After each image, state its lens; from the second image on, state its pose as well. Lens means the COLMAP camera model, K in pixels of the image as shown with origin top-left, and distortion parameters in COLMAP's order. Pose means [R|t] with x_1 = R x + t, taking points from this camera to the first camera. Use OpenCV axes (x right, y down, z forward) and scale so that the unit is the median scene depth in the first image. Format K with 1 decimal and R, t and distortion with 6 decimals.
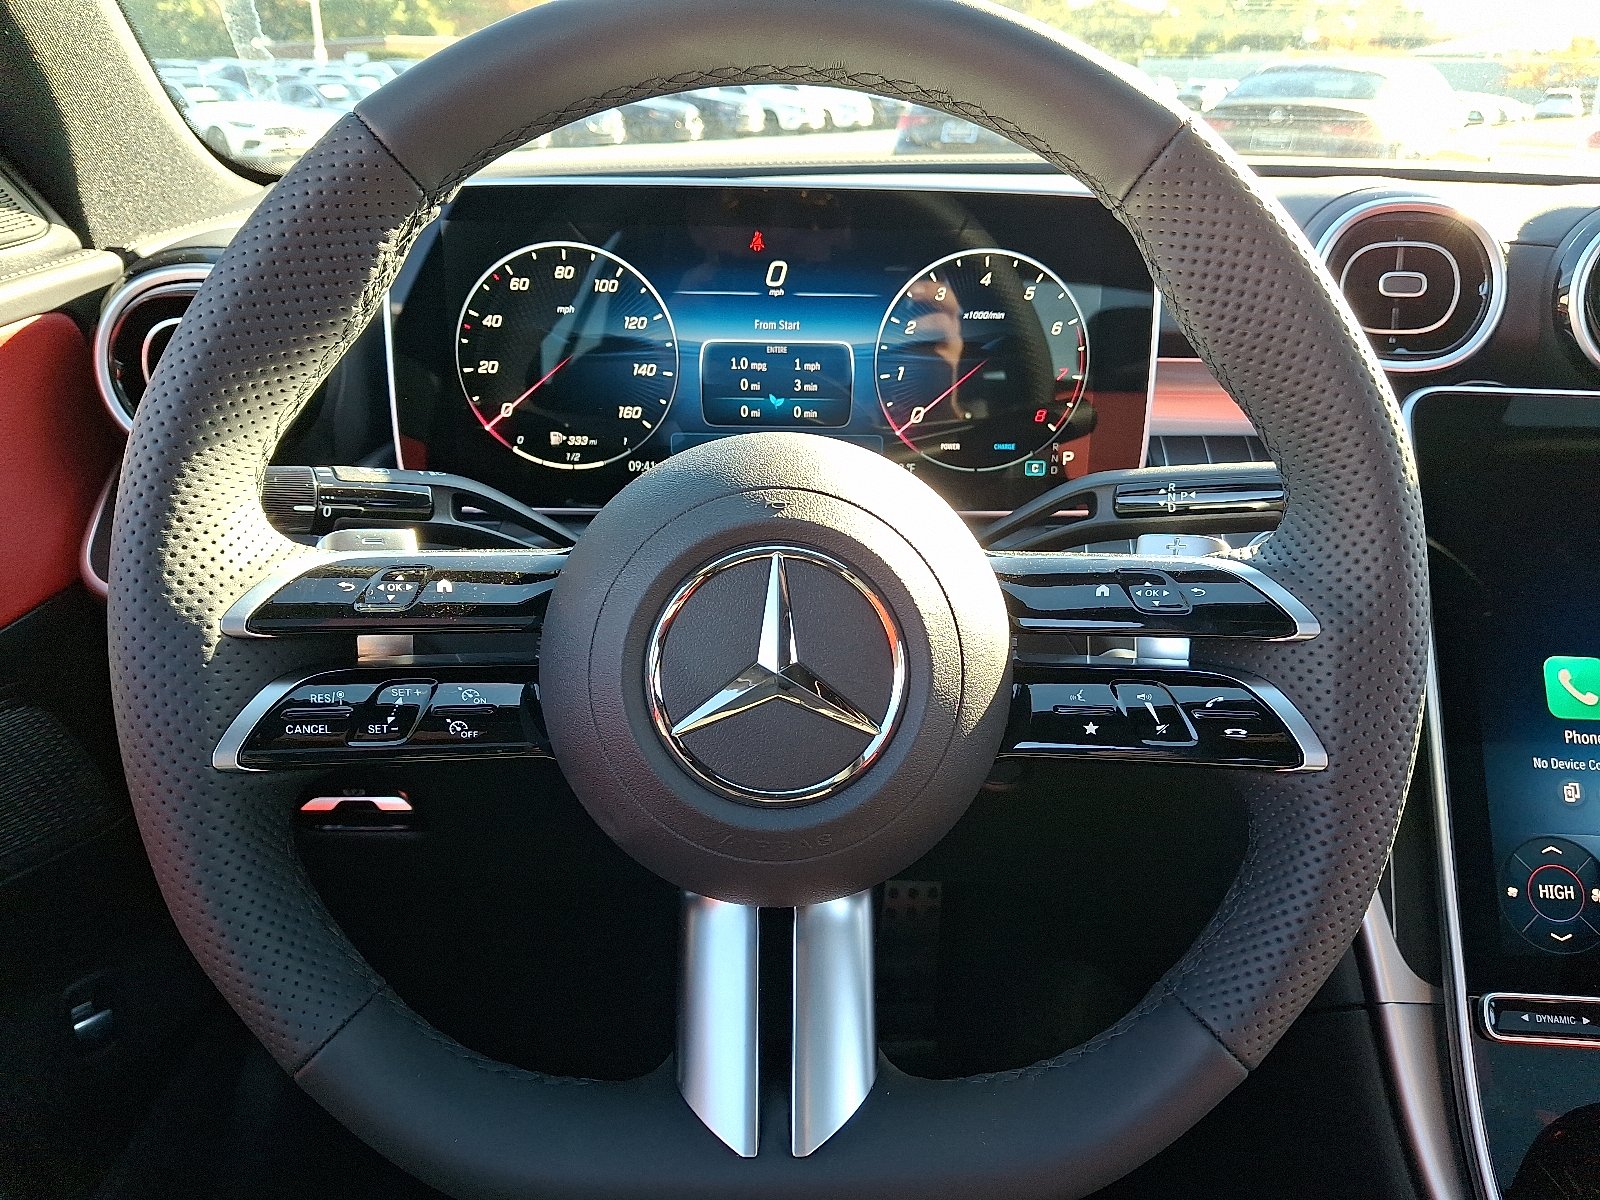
lens RADIAL K [[1200.9, 0, 829.8], [0, 1200.9, 603.1], [0, 0, 1]] dist [0.175007, -0.421756]
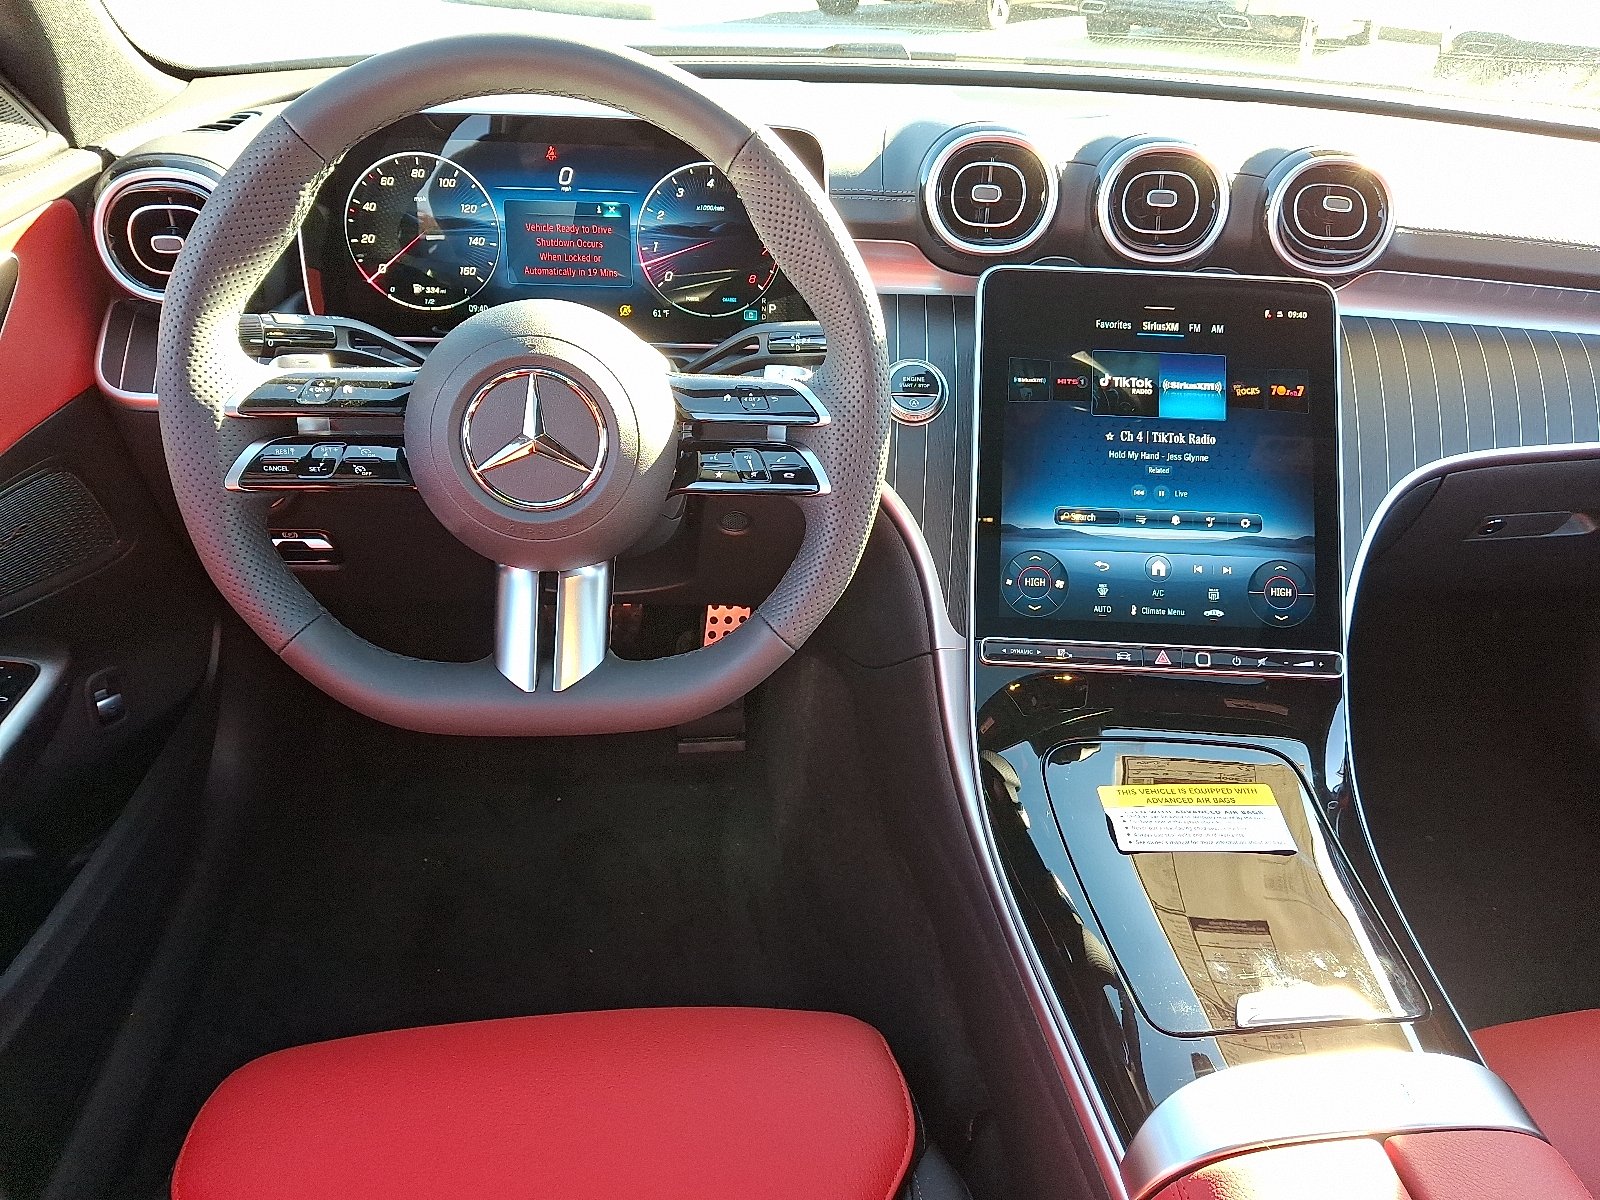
lens RADIAL K [[1105.3, 0, 800.0], [0, 1105.3, 600.0], [0, 0, 1]] dist [0.088245, -0.195590]
pose [[0.996962, -0.005079, 0.077722, 0.173774], [-0.007730, 0.986494, 0.163613, 0.014347], [-0.077503, -0.163717, 0.983458, -0.571771]]
